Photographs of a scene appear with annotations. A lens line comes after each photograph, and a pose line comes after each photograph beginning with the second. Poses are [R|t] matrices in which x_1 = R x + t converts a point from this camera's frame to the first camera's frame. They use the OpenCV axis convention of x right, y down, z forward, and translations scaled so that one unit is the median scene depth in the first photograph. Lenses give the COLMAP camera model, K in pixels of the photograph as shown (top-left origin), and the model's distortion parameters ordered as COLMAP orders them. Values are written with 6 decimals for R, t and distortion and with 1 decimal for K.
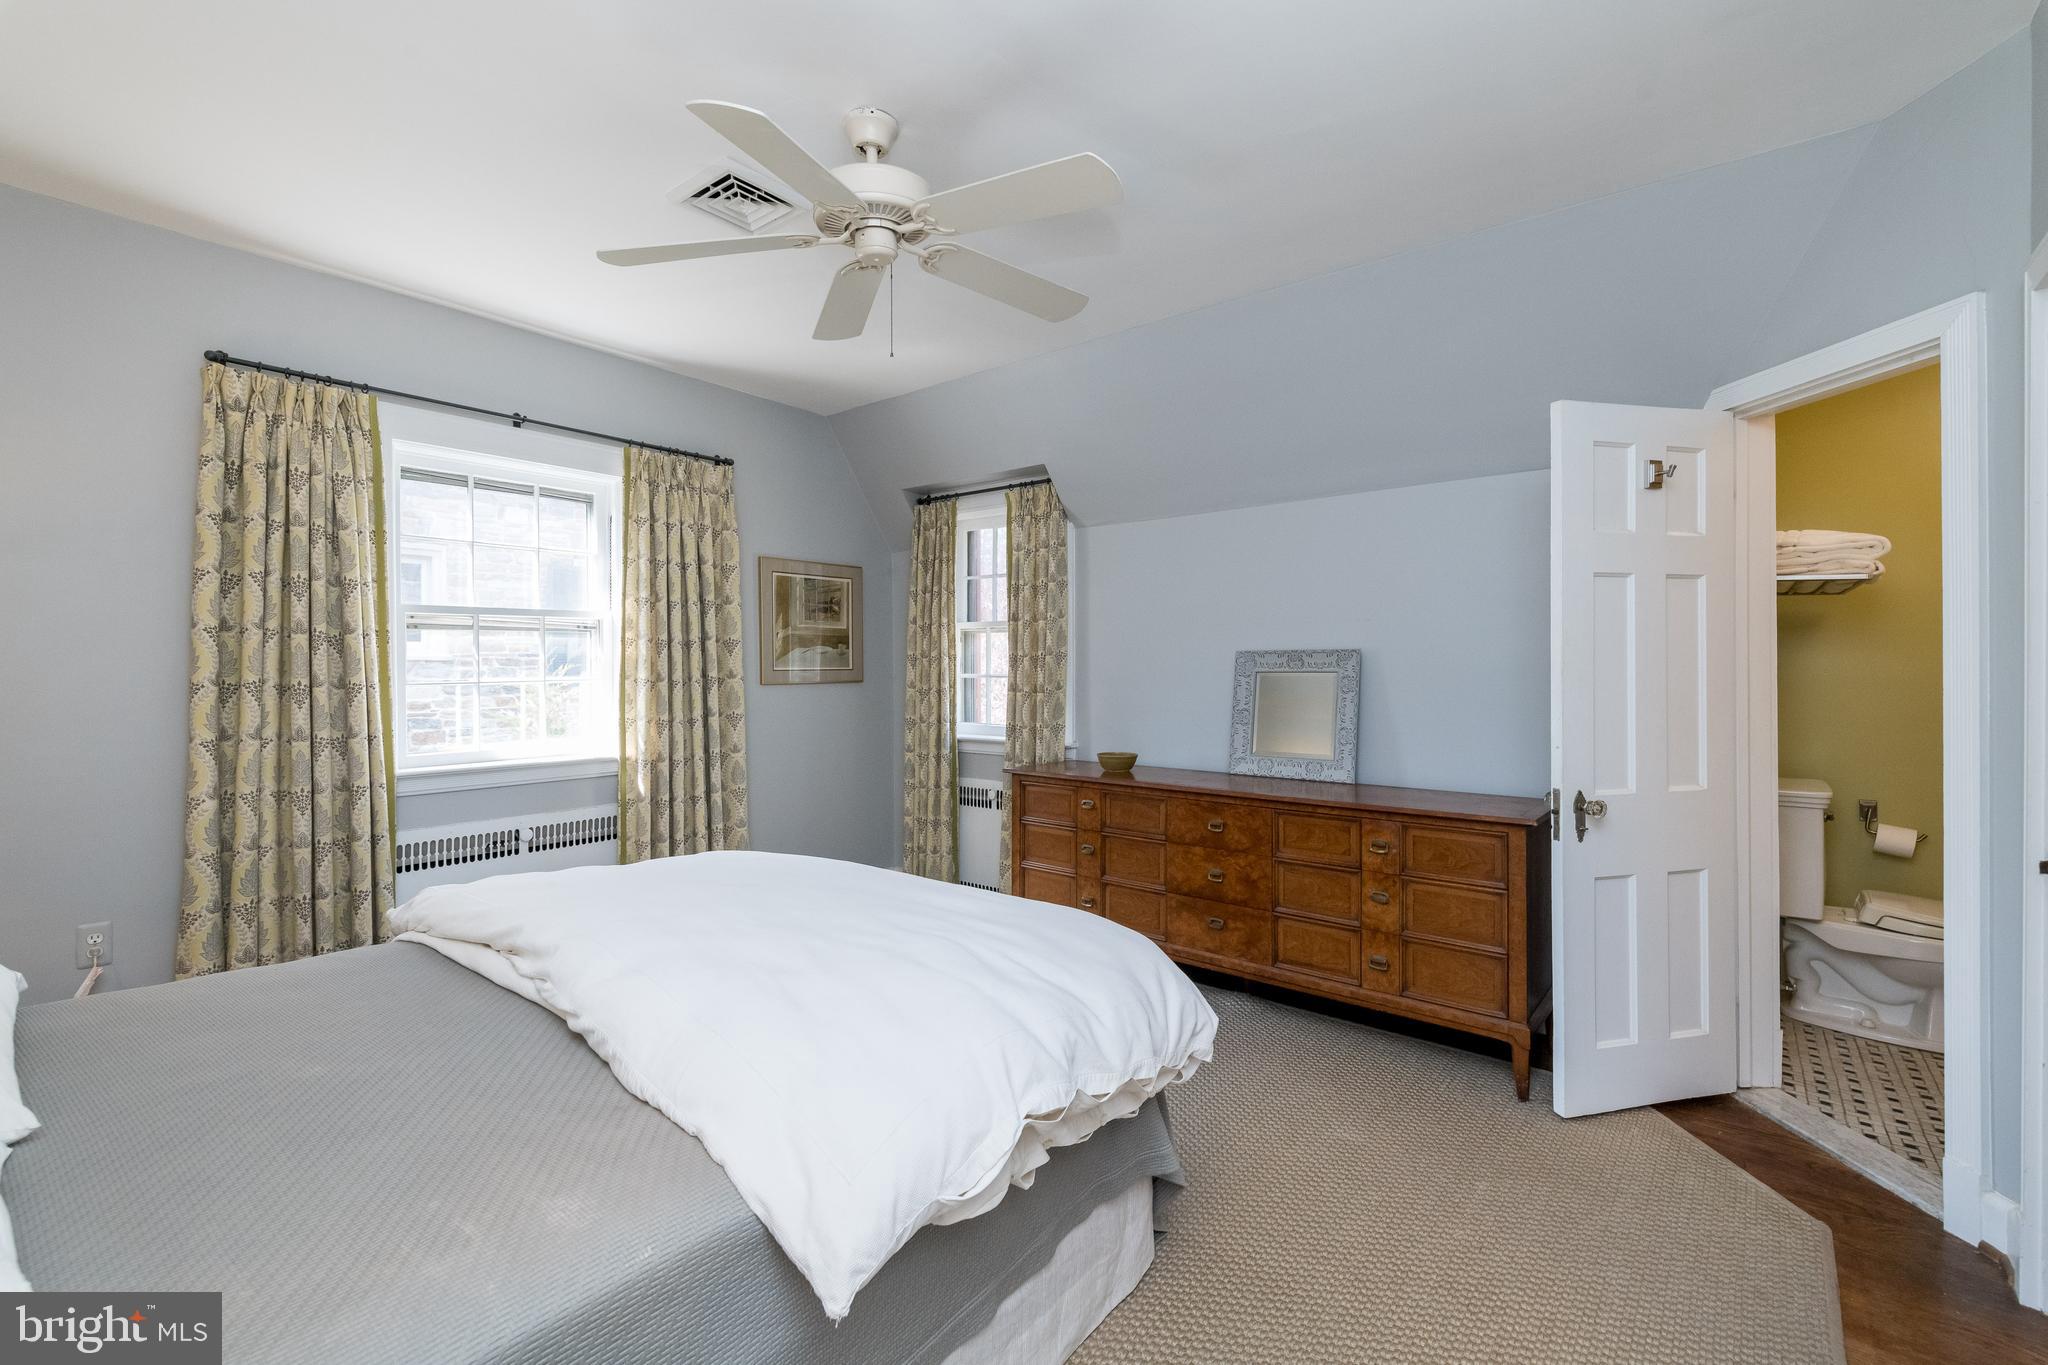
lens RADIAL K [[882.4, 0, 1014.2], [0, 882.4, 674.6], [0, 0, 1]] dist [0.002191, 0.000353]
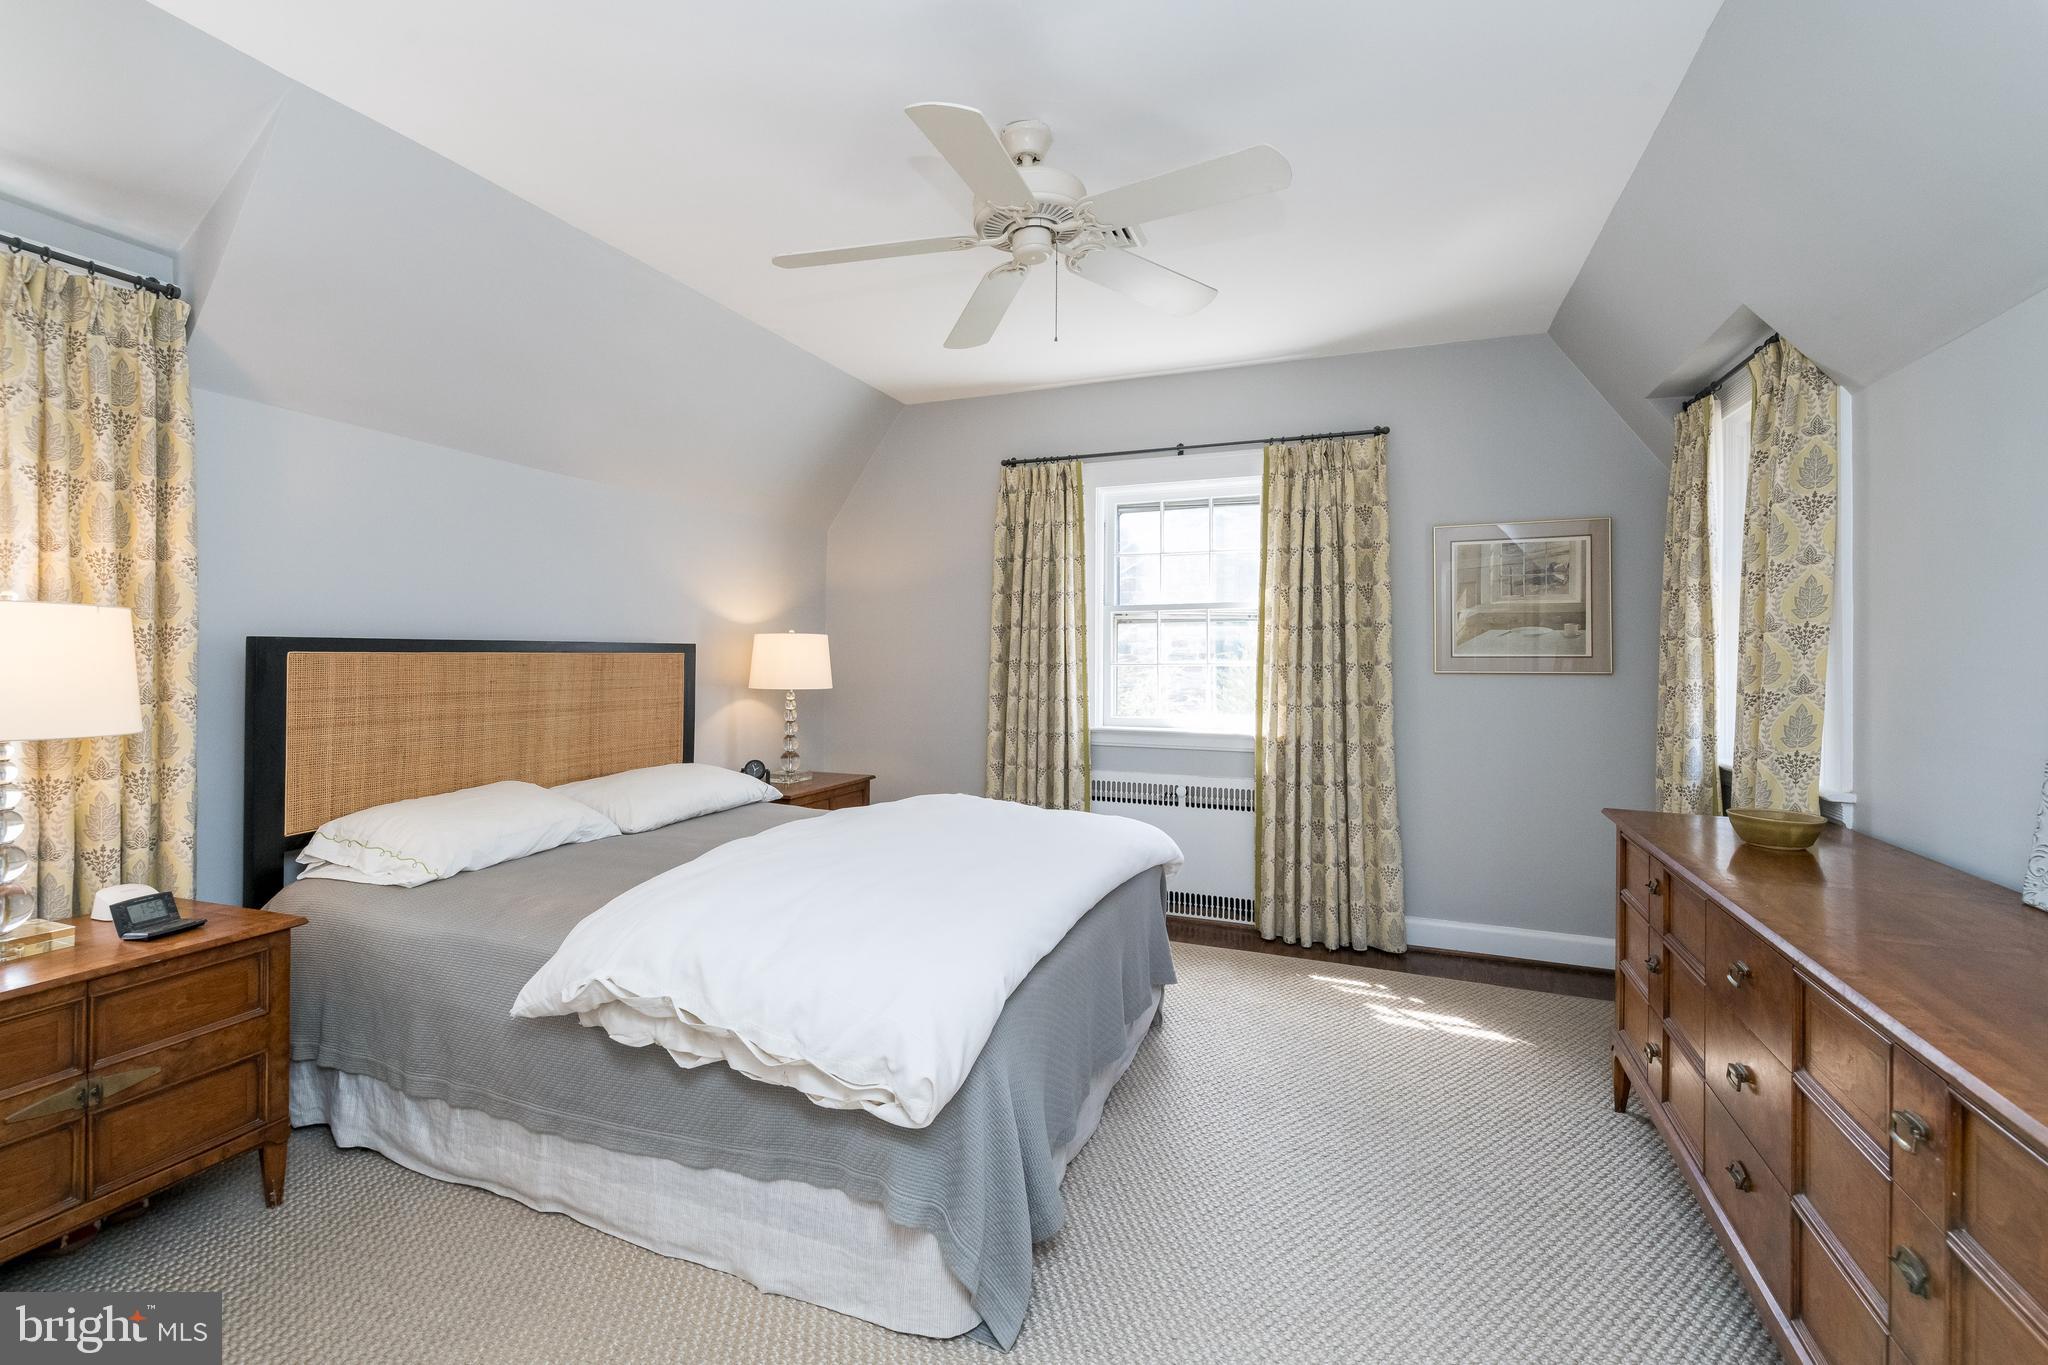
lens RADIAL K [[877.5, 0, 1016.4], [0, 877.5, 646.7], [0, 0, 1]] dist [-0.000041, -0.000001]
pose [[0.285638, -0.006461, -0.958316, 0.492589], [-0.012877, 0.999861, -0.010579, -0.000159], [0.958251, 0.015362, 0.285515, 0.411812]]
